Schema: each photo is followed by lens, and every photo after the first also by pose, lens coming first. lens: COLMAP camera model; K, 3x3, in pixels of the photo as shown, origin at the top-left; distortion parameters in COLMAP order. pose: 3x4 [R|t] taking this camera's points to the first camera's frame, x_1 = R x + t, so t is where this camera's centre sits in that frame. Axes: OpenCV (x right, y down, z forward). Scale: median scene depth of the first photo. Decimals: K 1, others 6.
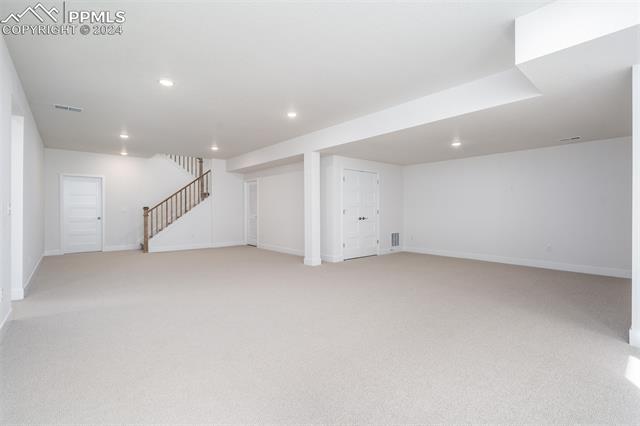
lens RADIAL K [[296.5, 0, 319.1], [0, 296.5, 211.0], [0, 0, 1]] dist [-0.001460, 0.000312]
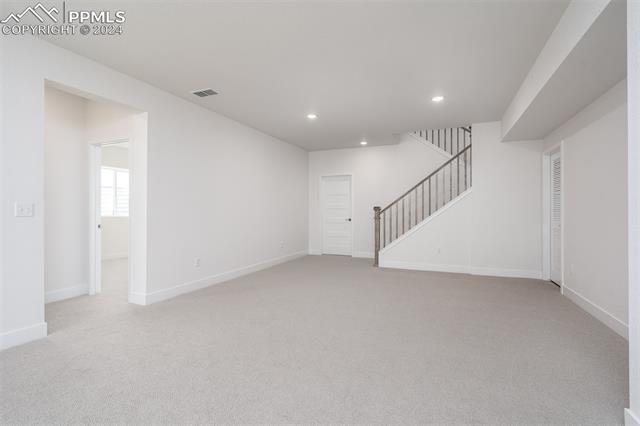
lens RADIAL K [[296.5, 0, 319.1], [0, 296.5, 211.0], [0, 0, 1]] dist [-0.001460, 0.000312]
pose [[0.453492, 0.004475, -0.891249, 0.031054], [-0.001241, 0.999990, 0.004390, -0.006360], [0.891259, -0.000885, 0.453493, 0.508365]]
